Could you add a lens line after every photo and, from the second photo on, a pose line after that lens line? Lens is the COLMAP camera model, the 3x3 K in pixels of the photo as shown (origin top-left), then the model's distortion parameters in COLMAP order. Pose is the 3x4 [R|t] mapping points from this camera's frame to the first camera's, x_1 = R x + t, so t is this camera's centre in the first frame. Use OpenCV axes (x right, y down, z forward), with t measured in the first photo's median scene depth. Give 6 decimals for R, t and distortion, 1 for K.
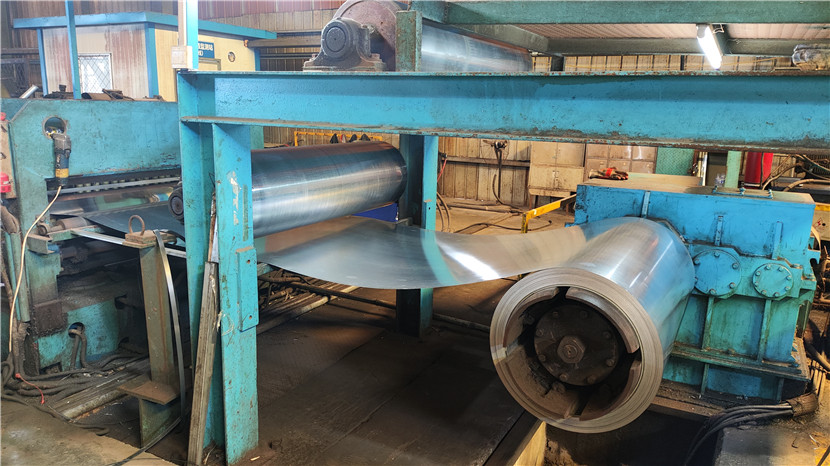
lens RADIAL K [[599.5, 0, 415.0], [0, 599.5, 233.0], [0, 0, 1]] dist [0.057221, -0.089261]
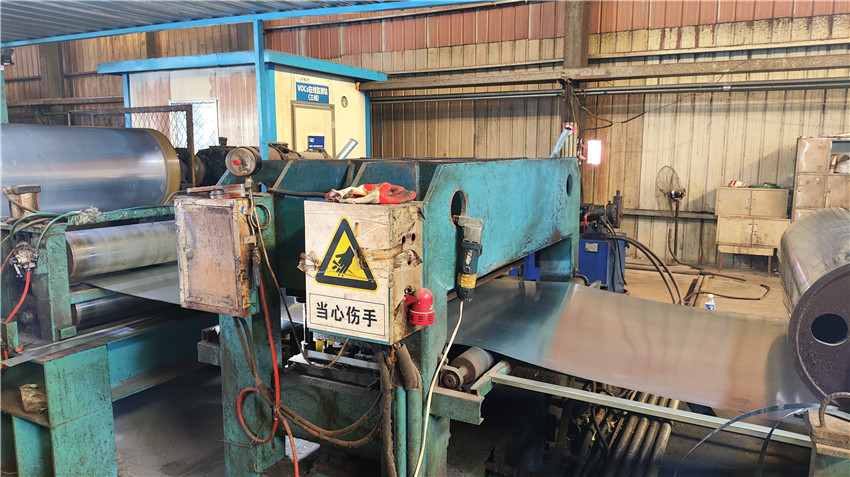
lens RADIAL K [[614.0, 0, 425.0], [0, 614.0, 238.5], [0, 0, 1]] dist [0.057221, -0.089261]
pose [[0.999758, -0.022015, 0.000191, -0.209888], [0.021982, 0.997690, -0.064272, -0.034642], [0.001224, 0.064260, 0.997932, 0.125850]]
